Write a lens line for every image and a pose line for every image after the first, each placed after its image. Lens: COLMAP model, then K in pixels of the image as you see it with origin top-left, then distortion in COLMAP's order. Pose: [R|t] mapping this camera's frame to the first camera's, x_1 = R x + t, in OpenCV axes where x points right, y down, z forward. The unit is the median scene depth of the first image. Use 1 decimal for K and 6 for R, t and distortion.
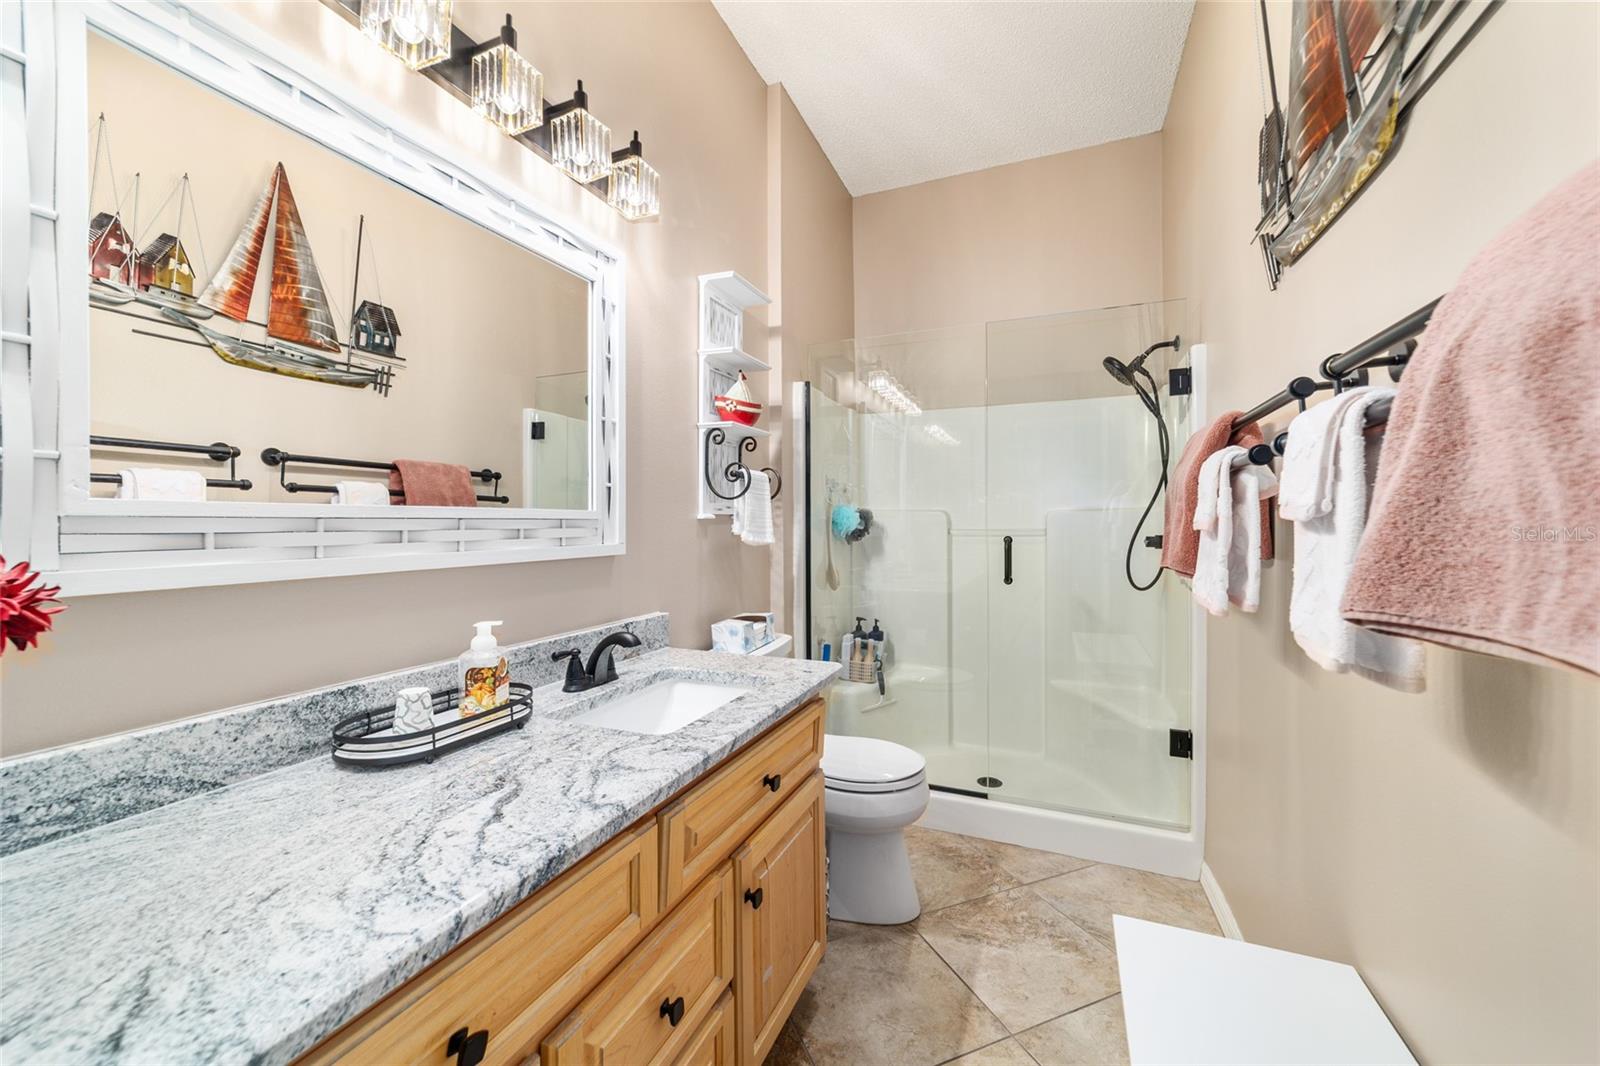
lens RADIAL K [[614.5, 0, 799.4], [0, 614.5, 520.9], [0, 0, 1]] dist [-0.014896, 0.007428]
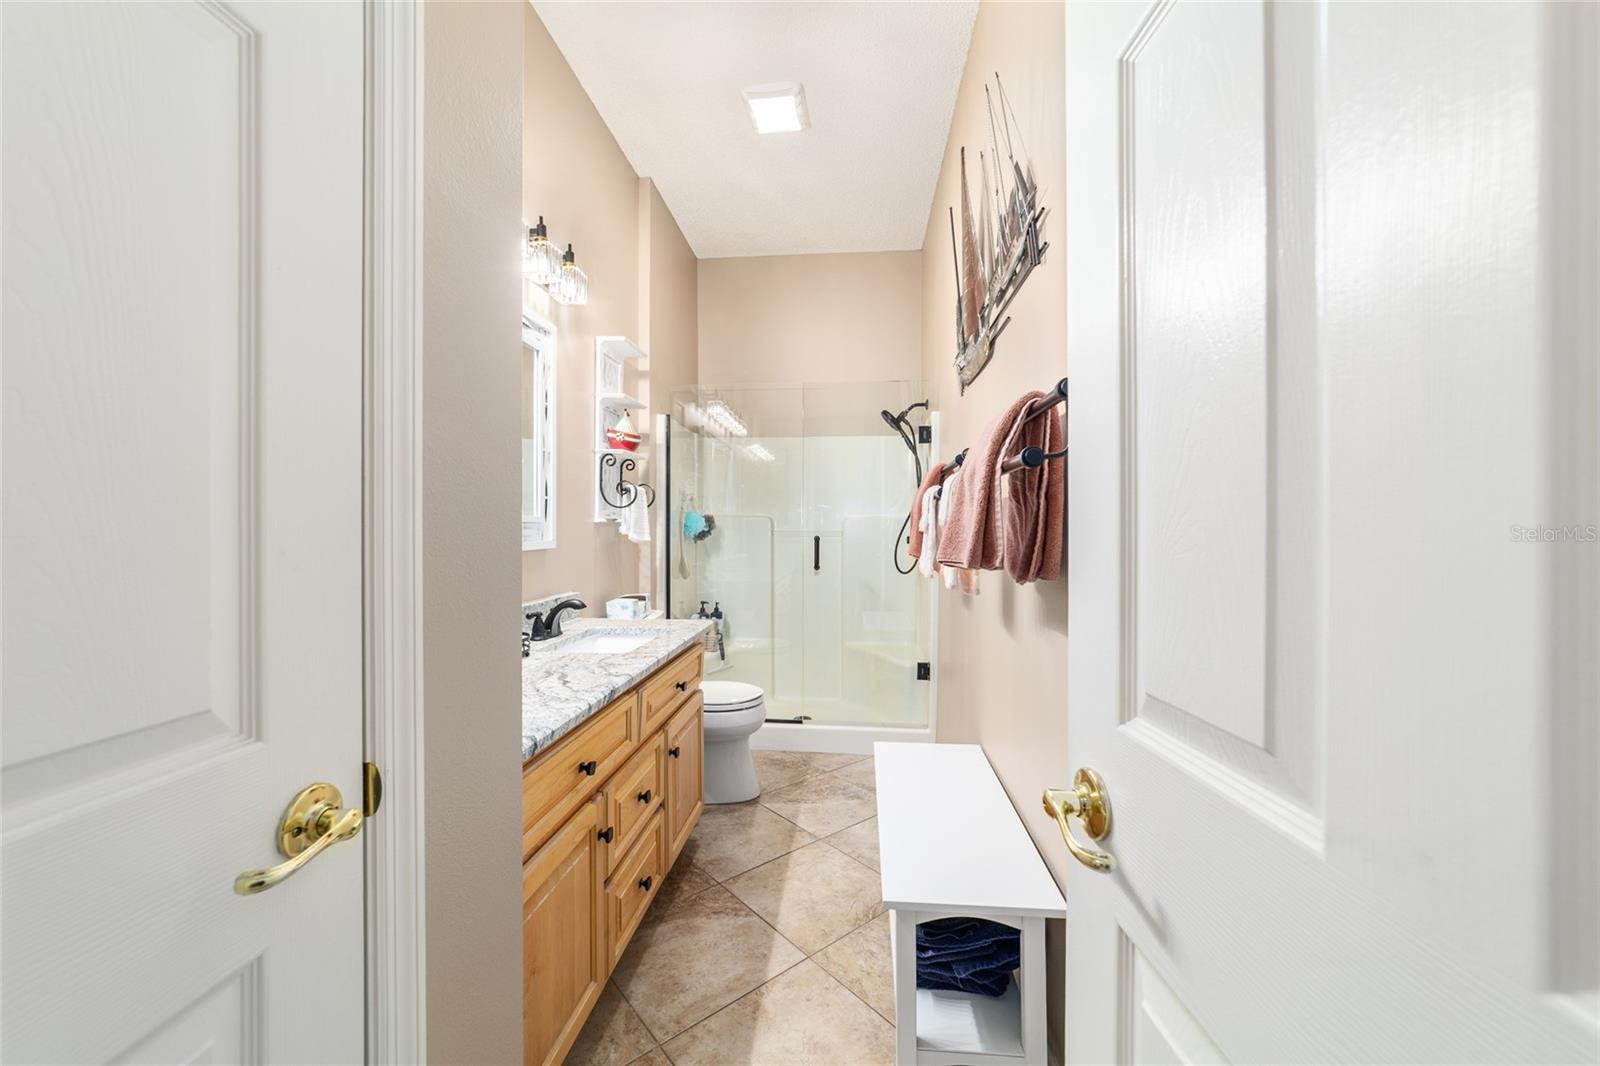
lens RADIAL K [[614.5, 0, 802.8], [0, 614.5, 529.4], [0, 0, 1]] dist [-0.014896, 0.007428]
pose [[0.951417, 0.003373, 0.307888, -0.144535], [-0.006329, 0.999943, 0.008603, -0.002343], [-0.307841, -0.010134, 0.951384, -0.381399]]
